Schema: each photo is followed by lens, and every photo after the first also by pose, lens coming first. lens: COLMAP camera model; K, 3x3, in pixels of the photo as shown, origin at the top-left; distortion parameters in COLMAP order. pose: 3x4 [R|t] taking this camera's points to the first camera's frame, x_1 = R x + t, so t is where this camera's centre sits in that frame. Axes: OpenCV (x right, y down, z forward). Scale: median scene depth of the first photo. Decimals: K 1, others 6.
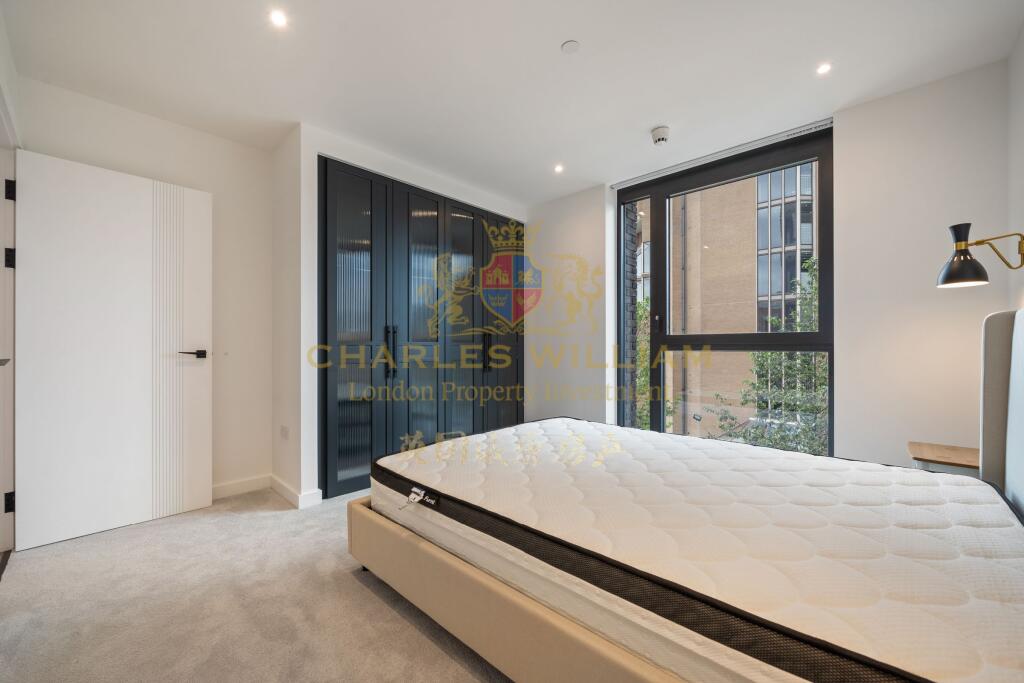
lens RADIAL K [[410.7, 0, 513.4], [0, 410.7, 351.9], [0, 0, 1]] dist [0.000936, 0.000090]
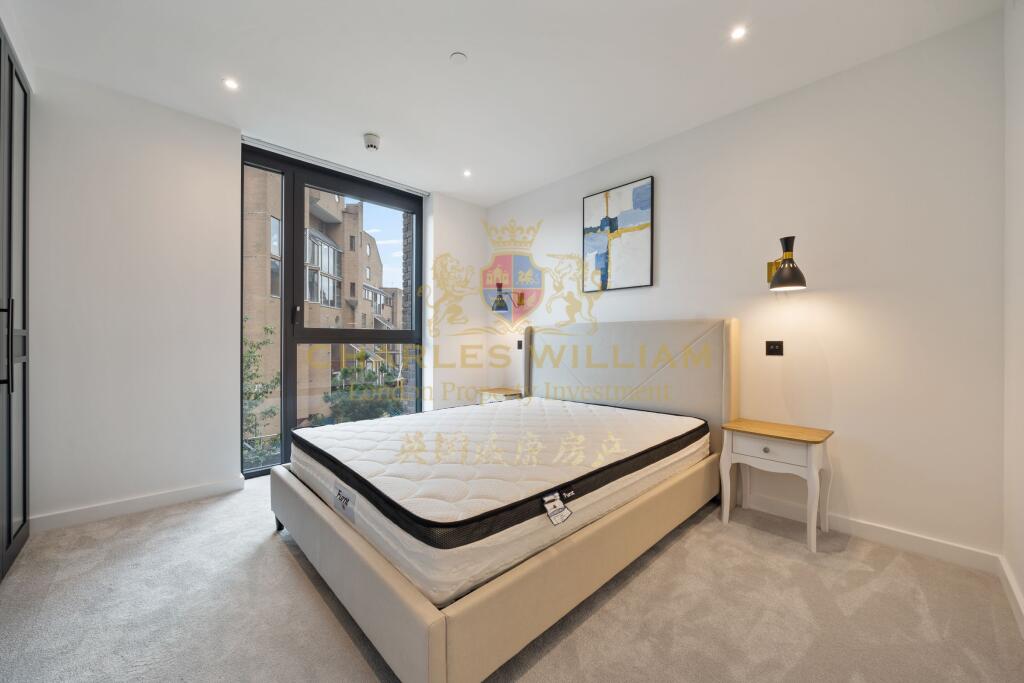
lens RADIAL K [[384.2, 0, 512.0], [0, 384.2, 341.5], [0, 0, 1]] dist [-0.000612, -0.000020]
pose [[0.045039, -0.000867, 0.998985, -1.056370], [0.007959, 0.999968, 0.000509, -0.011236], [-0.998954, 0.007928, 0.045044, 1.010214]]
